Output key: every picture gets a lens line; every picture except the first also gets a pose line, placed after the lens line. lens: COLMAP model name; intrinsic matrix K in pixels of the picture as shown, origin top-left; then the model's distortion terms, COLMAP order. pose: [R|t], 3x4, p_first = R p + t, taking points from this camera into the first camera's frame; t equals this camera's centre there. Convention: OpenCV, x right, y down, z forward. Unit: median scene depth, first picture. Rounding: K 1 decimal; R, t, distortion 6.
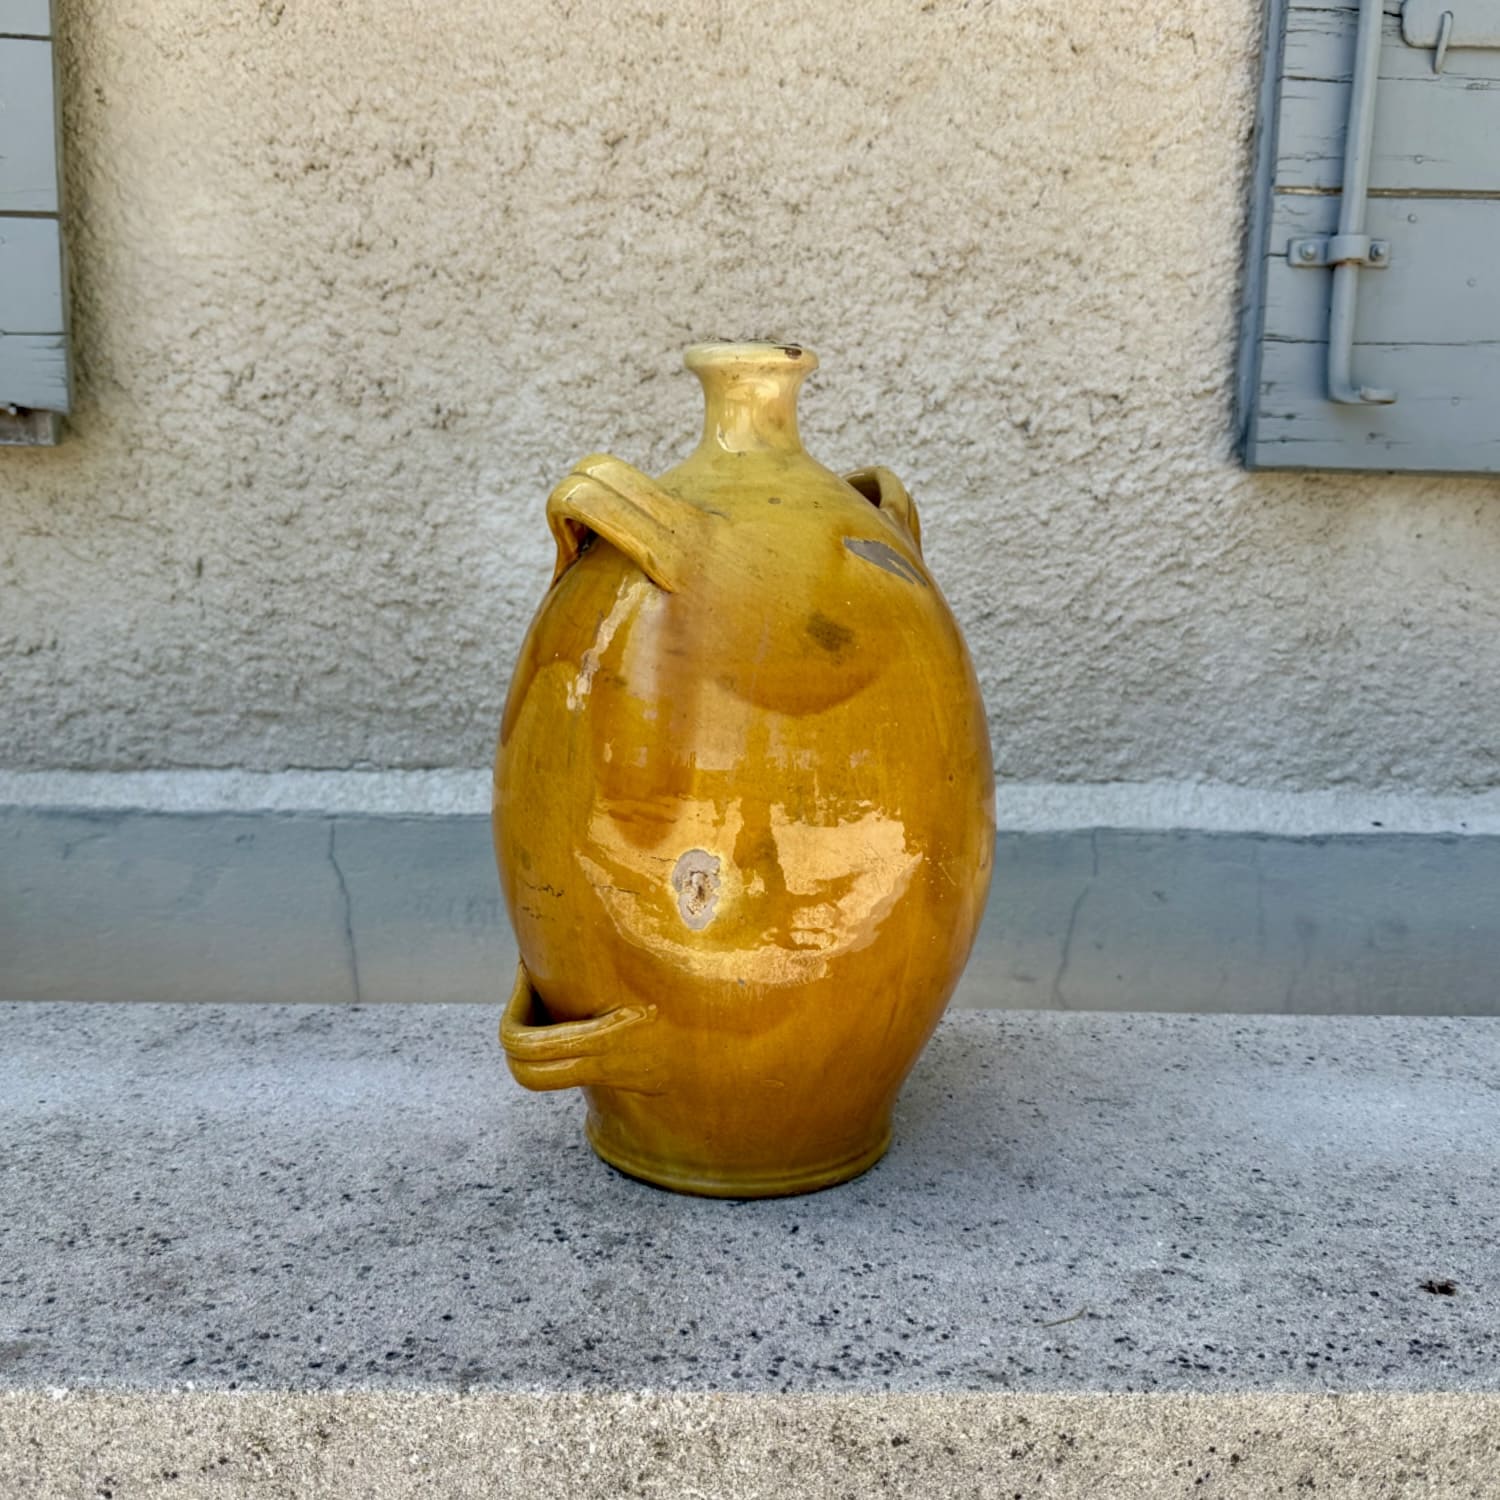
lens RADIAL K [[1507.4, 0, 750.0], [0, 1507.4, 750.0], [0, 0, 1]] dist [0.156775, -0.415929]
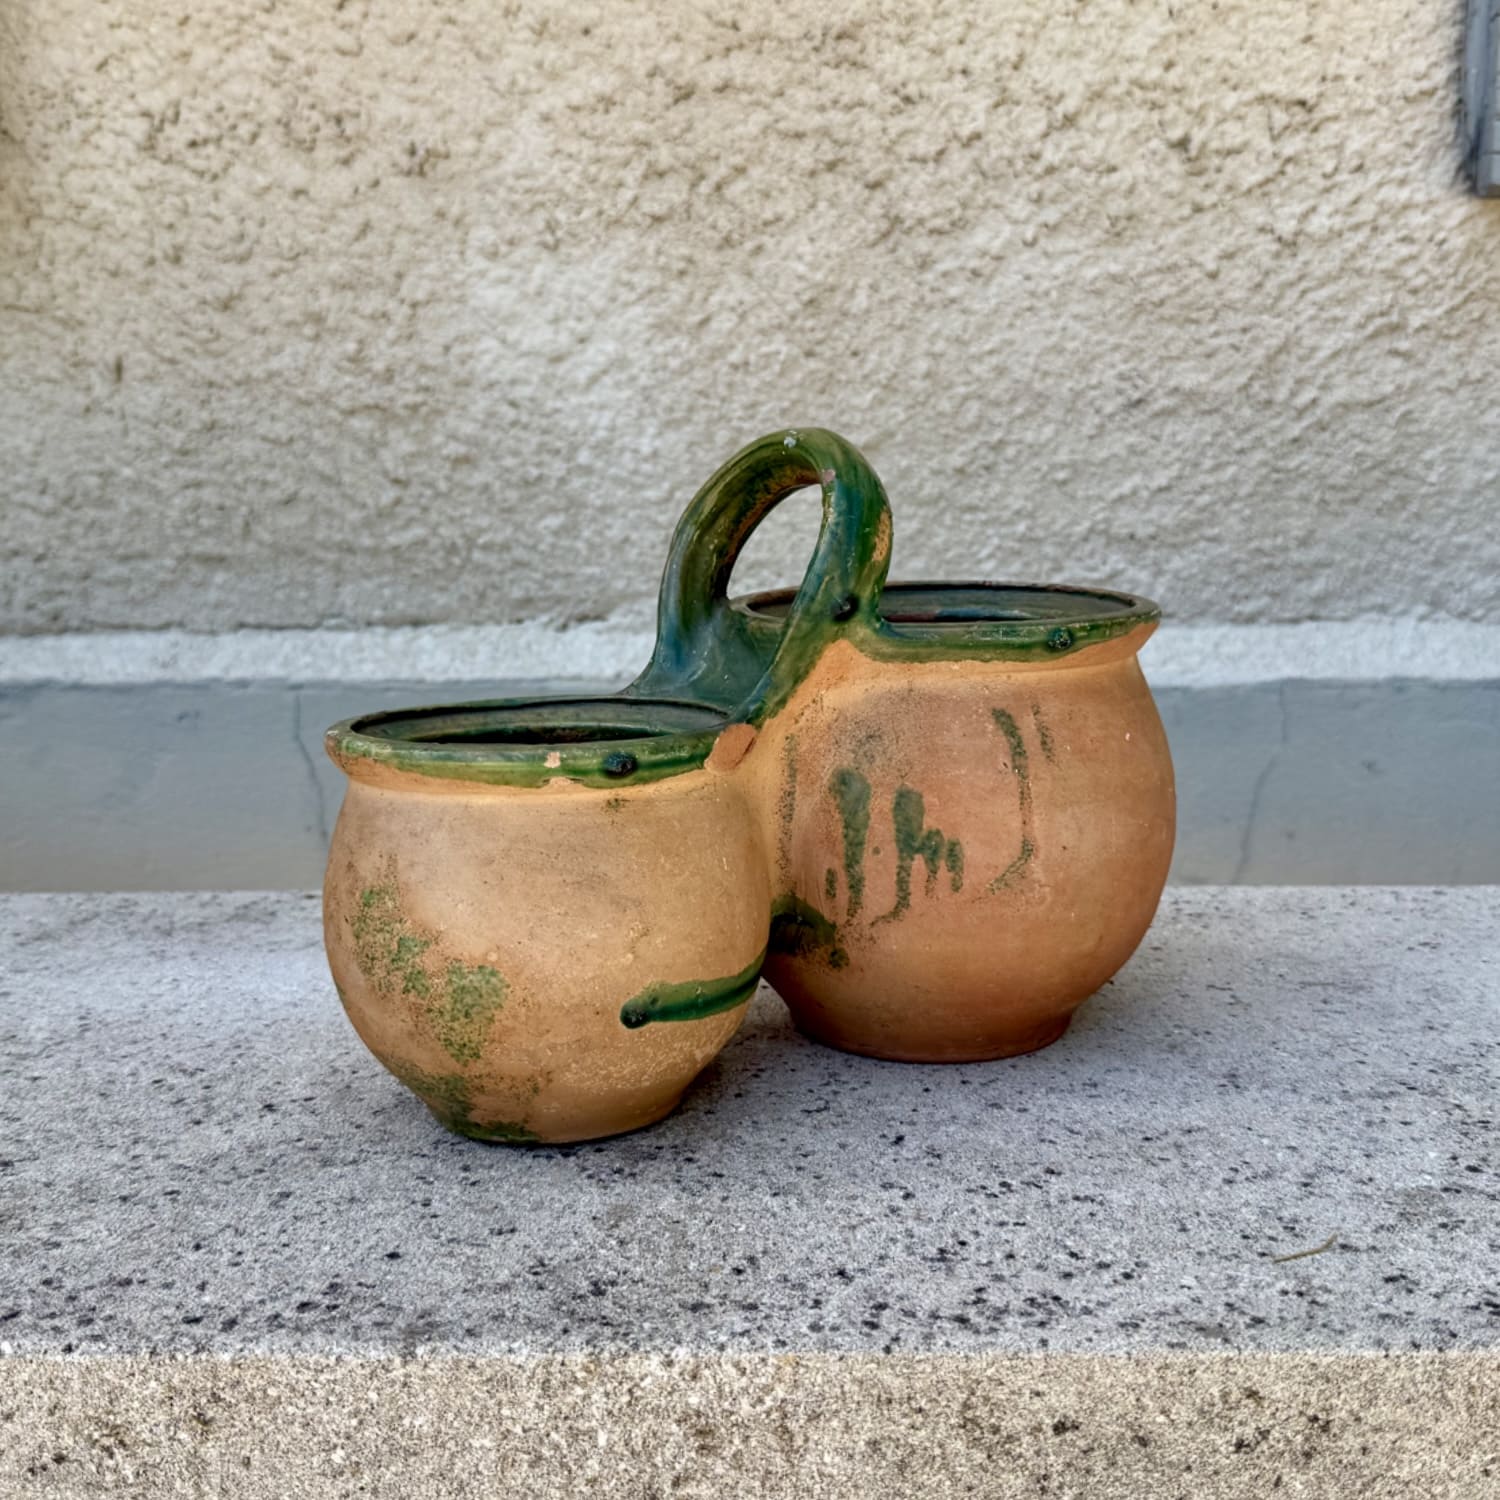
lens RADIAL K [[1712.3, 0, 761.2], [0, 1712.3, 768.7], [0, 0, 1]] dist [0.211526, -0.613162]
pose [[0.998780, -0.021754, -0.044336, 0.005434], [0.022875, 0.999427, 0.024939, 0.125873], [0.043768, -0.025923, 0.998705, 0.214451]]
